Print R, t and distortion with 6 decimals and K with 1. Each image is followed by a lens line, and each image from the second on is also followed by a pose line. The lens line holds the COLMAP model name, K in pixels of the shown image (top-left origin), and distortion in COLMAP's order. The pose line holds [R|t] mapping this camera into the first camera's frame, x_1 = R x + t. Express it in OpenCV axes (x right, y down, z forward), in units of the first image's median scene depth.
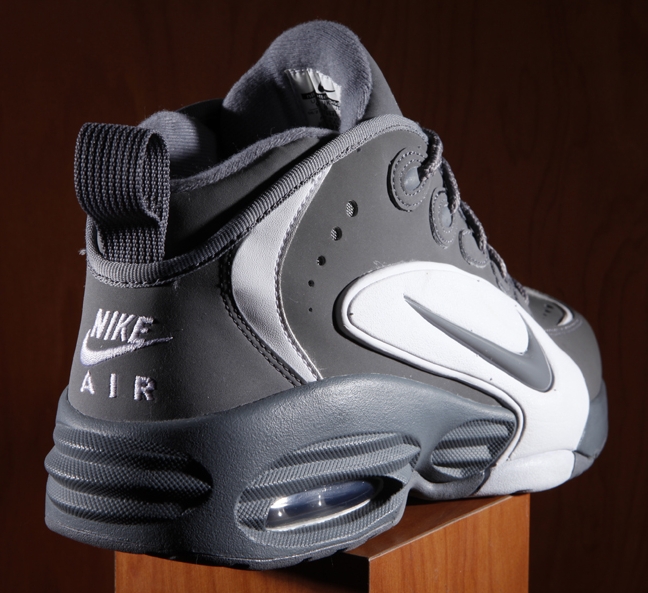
lens RADIAL K [[1223.9, 0, 329.2], [0, 1223.9, 298.0], [0, 0, 1]] dist [0.096599, 0.000000]
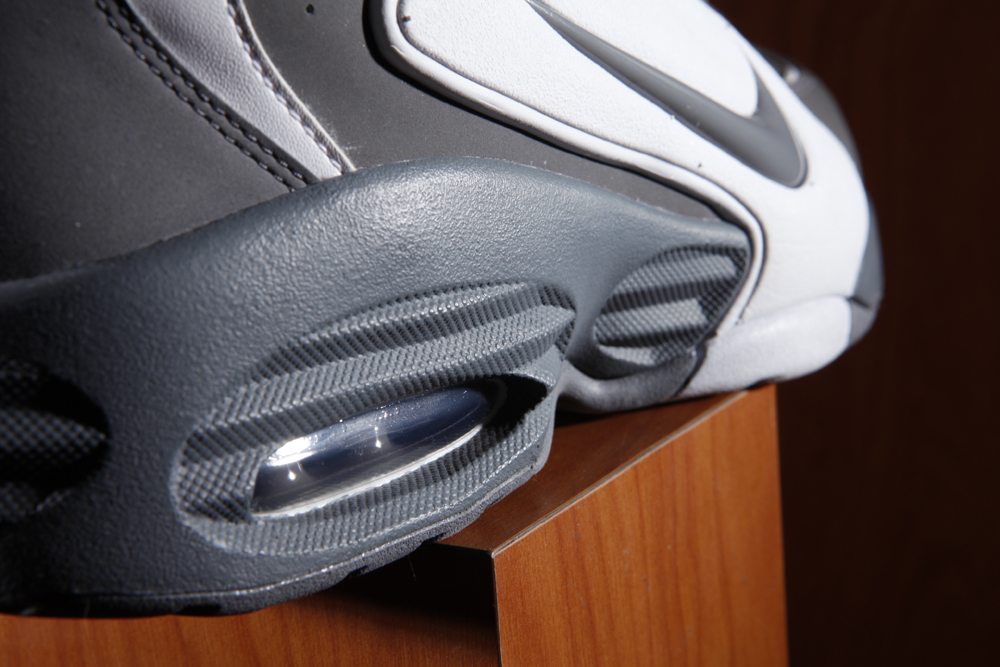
lens RADIAL K [[1825.4, 0, 500.6], [0, 1825.4, 338.4], [0, 0, 1]] dist [0.216455, 0.000000]
pose [[0.994396, -0.090504, 0.054633, 0.005206], [0.083352, 0.989097, 0.121409, 0.048638], [-0.065025, -0.116175, 0.991098, 0.324350]]
